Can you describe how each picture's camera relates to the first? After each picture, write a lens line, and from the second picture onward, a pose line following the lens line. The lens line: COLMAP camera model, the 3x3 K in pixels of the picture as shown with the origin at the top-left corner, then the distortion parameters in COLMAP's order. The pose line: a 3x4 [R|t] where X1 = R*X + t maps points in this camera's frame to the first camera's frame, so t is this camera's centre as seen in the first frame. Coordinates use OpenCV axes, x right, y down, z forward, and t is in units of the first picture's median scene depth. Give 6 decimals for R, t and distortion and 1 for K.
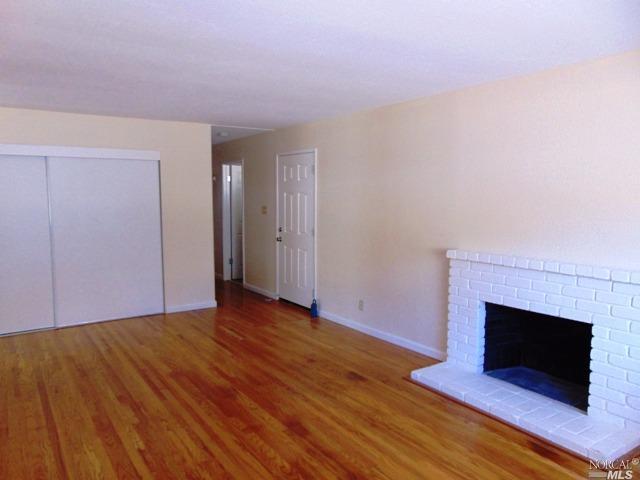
lens RADIAL K [[478.4, 0, 319.0], [0, 478.4, 236.4], [0, 0, 1]] dist [-0.038814, 0.085308]
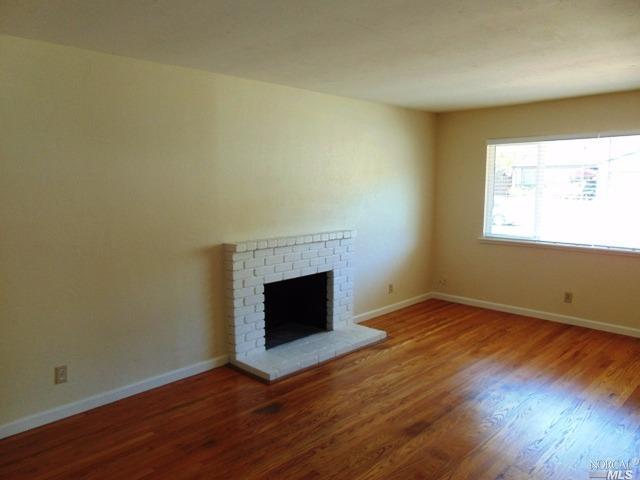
lens RADIAL K [[478.4, 0, 319.0], [0, 478.4, 236.4], [0, 0, 1]] dist [-0.038814, 0.085308]
pose [[-0.192306, -0.110948, 0.975043, -0.866727], [0.087294, 0.987715, 0.129607, -0.120374], [-0.977445, 0.110039, -0.180259, 1.265718]]
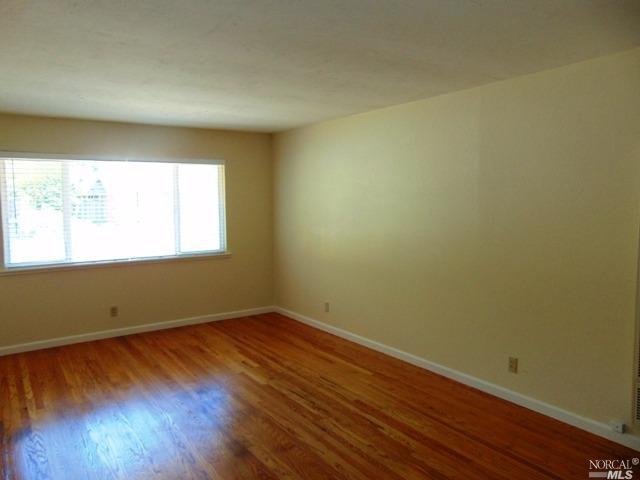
lens RADIAL K [[478.4, 0, 319.0], [0, 478.4, 236.4], [0, 0, 1]] dist [-0.038814, 0.085308]
pose [[-0.999943, 0.009382, -0.005033, -0.198962], [0.008415, 0.986050, 0.166237, -0.168099], [0.006523, 0.166185, -0.986073, 1.788548]]
